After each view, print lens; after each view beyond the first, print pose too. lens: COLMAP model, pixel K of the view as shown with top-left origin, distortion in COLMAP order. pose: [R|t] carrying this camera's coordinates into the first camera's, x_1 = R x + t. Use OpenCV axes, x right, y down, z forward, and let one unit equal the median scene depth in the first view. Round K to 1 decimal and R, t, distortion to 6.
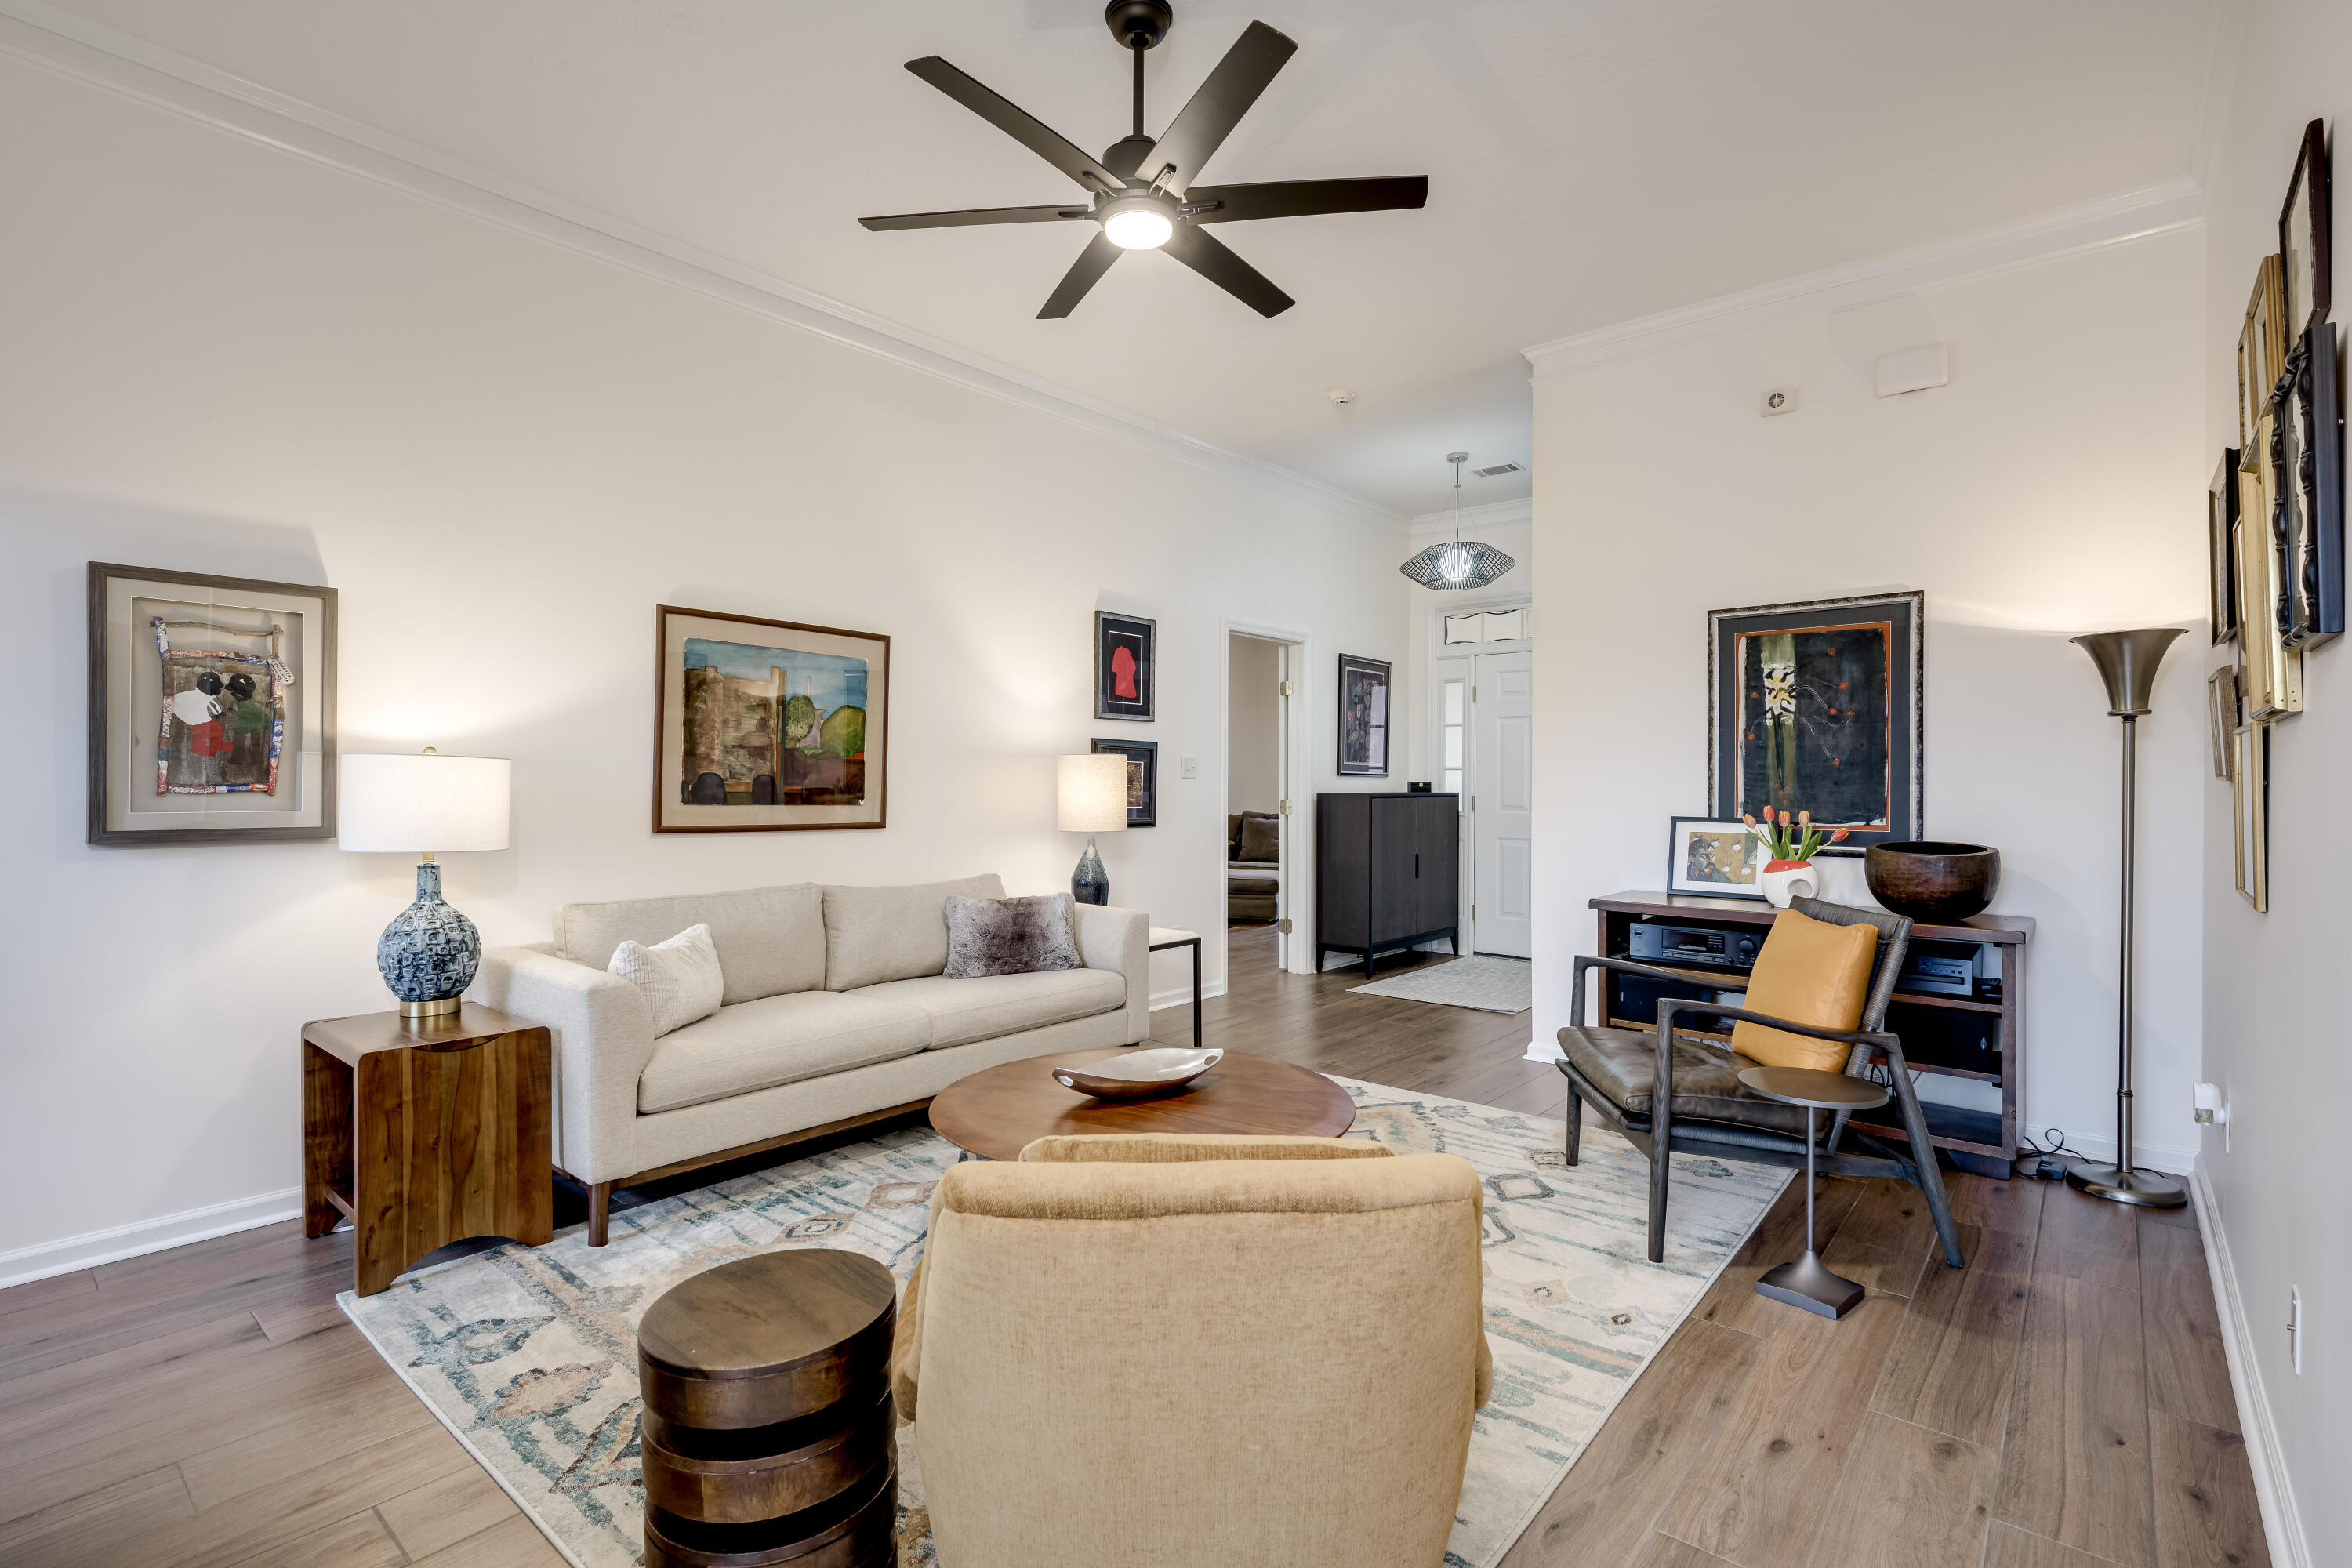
lens RADIAL K [[1138.1, 0, 1190.7], [0, 1138.1, 778.8], [0, 0, 1]] dist [0.000831, 0.001519]
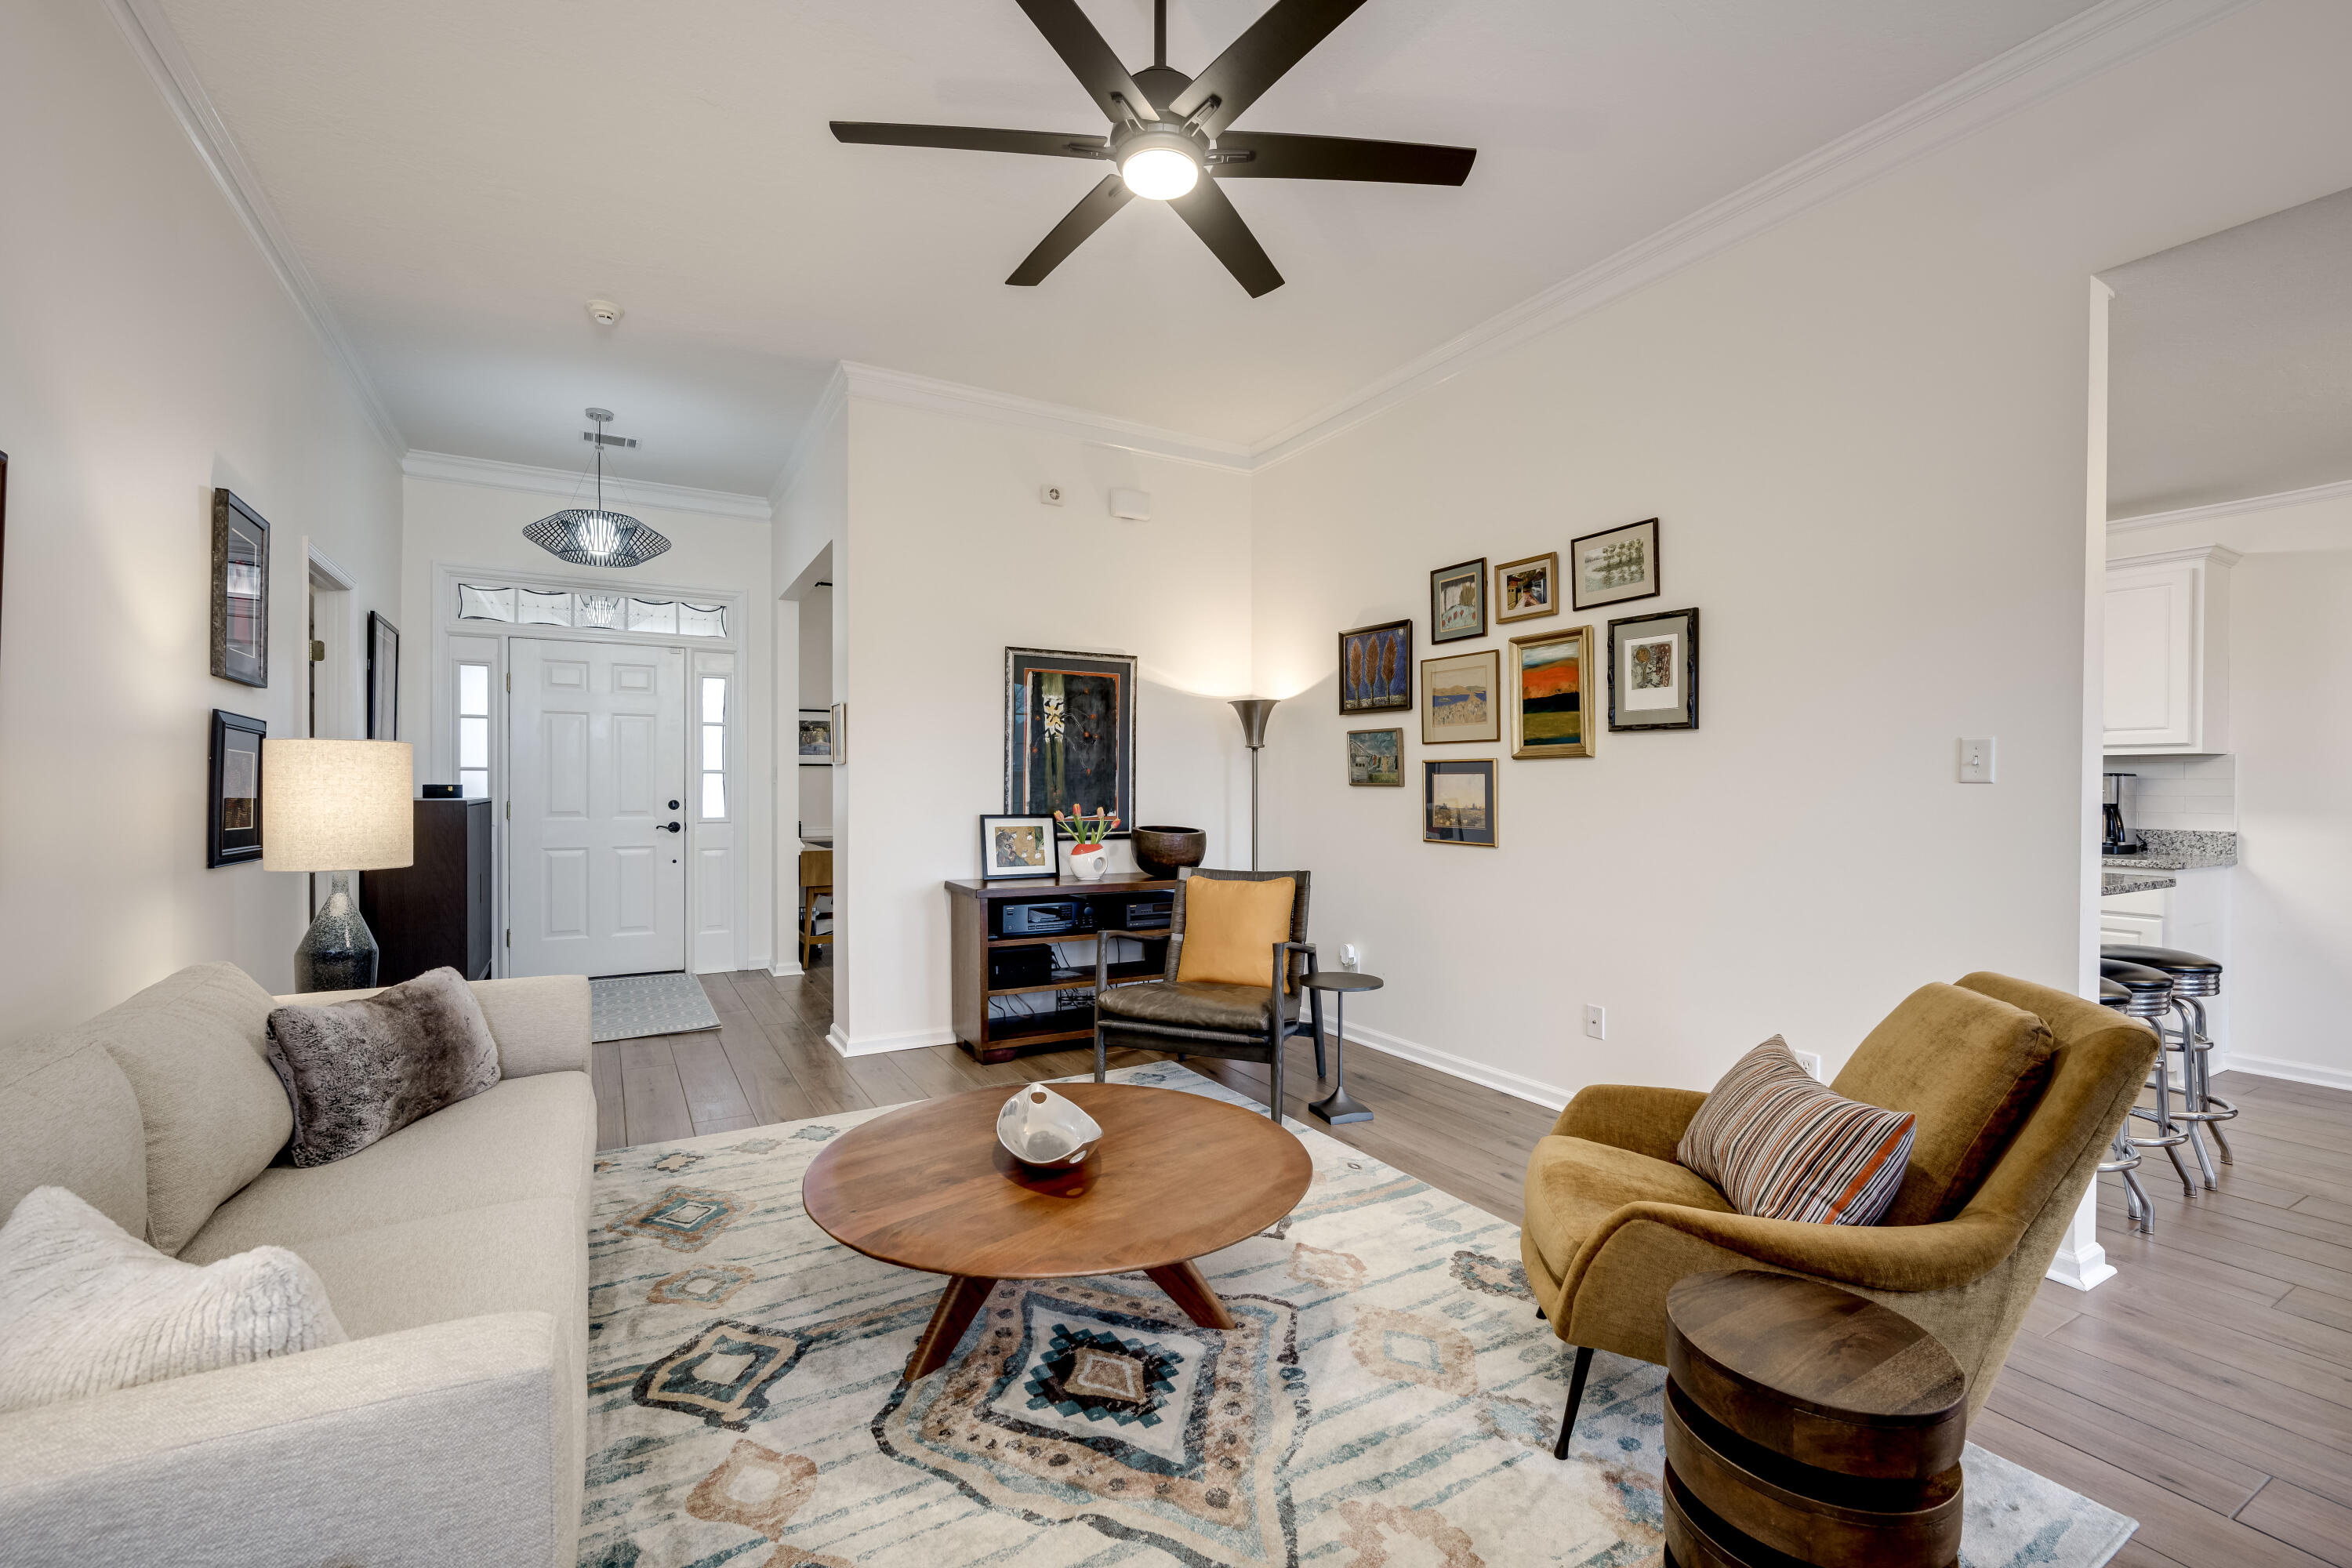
lens RADIAL K [[996.7, 0, 1198.3], [0, 996.7, 784.6], [0, 0, 1]] dist [-0.000632, -0.000065]
pose [[0.315608, 0.000542, 0.948889, -0.524289], [-0.004992, 0.999987, 0.001089, -0.000660], [-0.948876, -0.005081, 0.315607, 0.483090]]
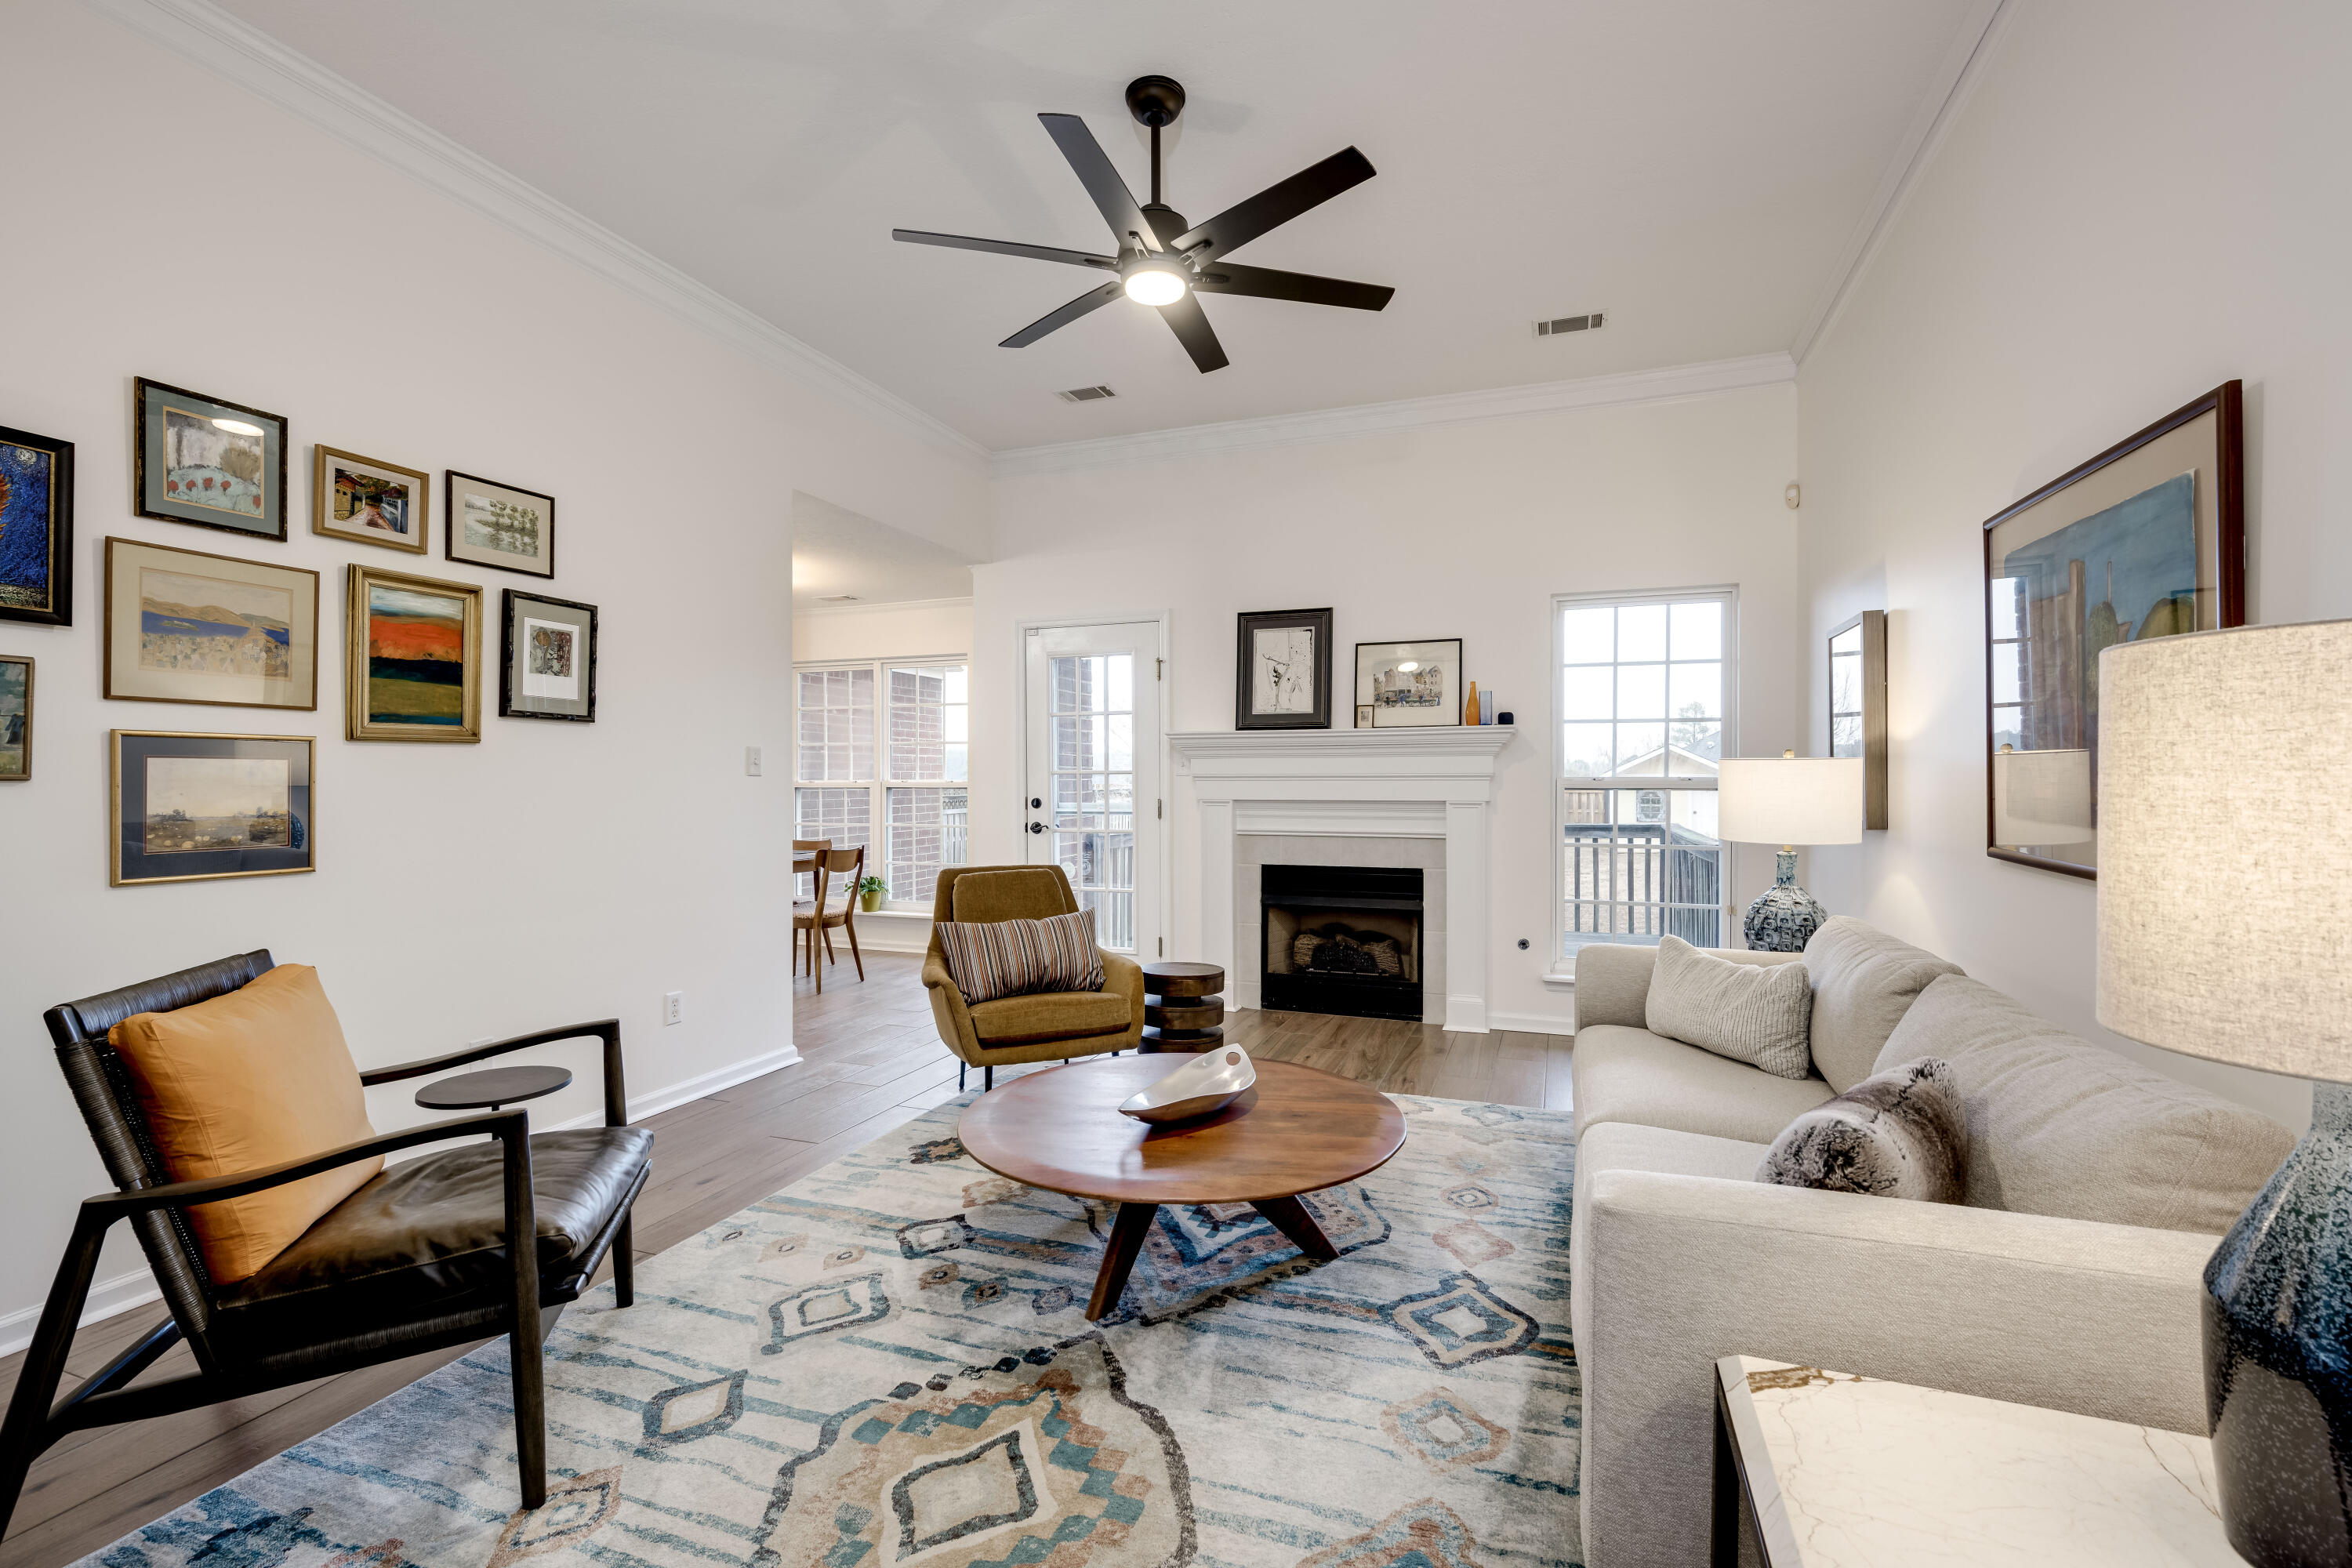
lens RADIAL K [[996.7, 0, 1181.0], [0, 996.7, 782.0], [0, 0, 1]] dist [-0.000632, -0.000065]
pose [[-0.942471, 0.000477, -0.334288, 0.173286], [0.000477, 1.000000, 0.000084, 0.002711], [0.334288, -0.000080, -0.942471, 1.294362]]
